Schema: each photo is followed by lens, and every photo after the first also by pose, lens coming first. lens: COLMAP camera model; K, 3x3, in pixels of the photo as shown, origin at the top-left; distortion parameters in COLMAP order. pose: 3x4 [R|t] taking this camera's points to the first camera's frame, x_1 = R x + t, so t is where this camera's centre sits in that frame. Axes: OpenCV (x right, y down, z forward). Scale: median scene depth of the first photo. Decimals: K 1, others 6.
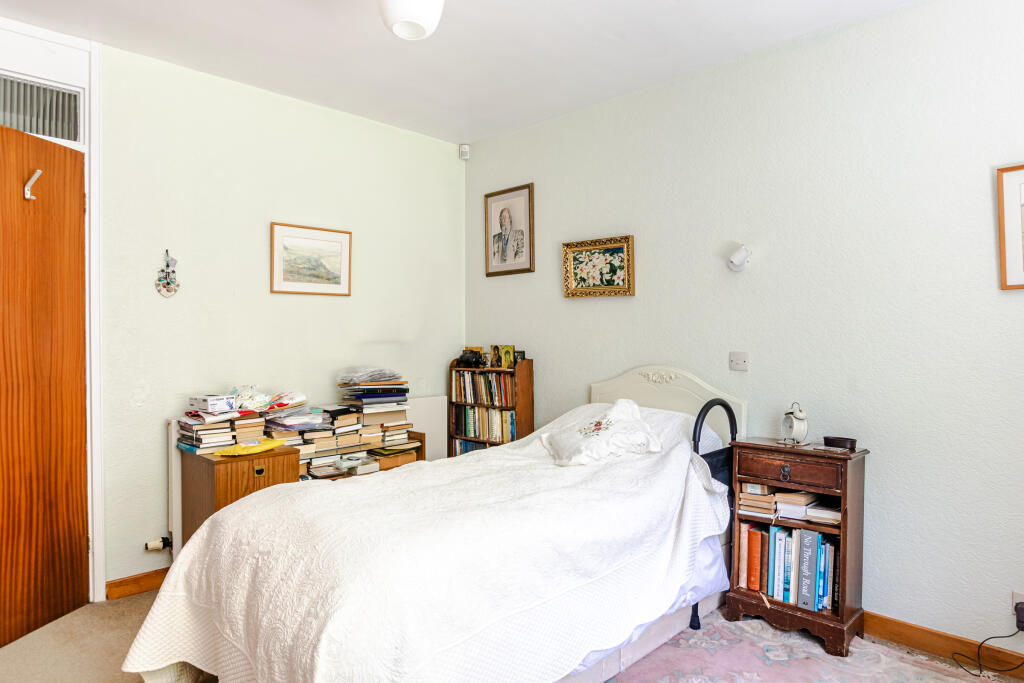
lens RADIAL K [[625.4, 0, 512.0], [0, 625.4, 341.5], [0, 0, 1]] dist [0.001019, 0.000303]
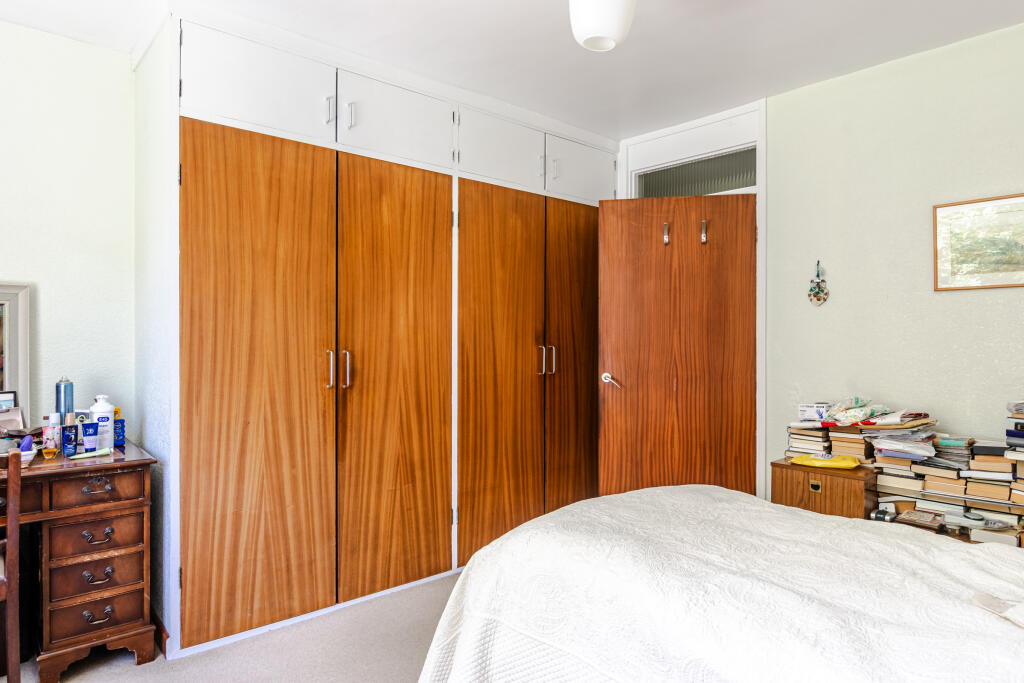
lens RADIAL K [[625.4, 0, 512.0], [0, 625.4, 341.5], [0, 0, 1]] dist [0.001019, 0.000303]
pose [[-0.062273, 0.001968, -0.998057, 0.534922], [-0.017764, 0.999837, 0.003080, -0.005458], [0.997901, 0.017921, -0.062228, 0.566196]]
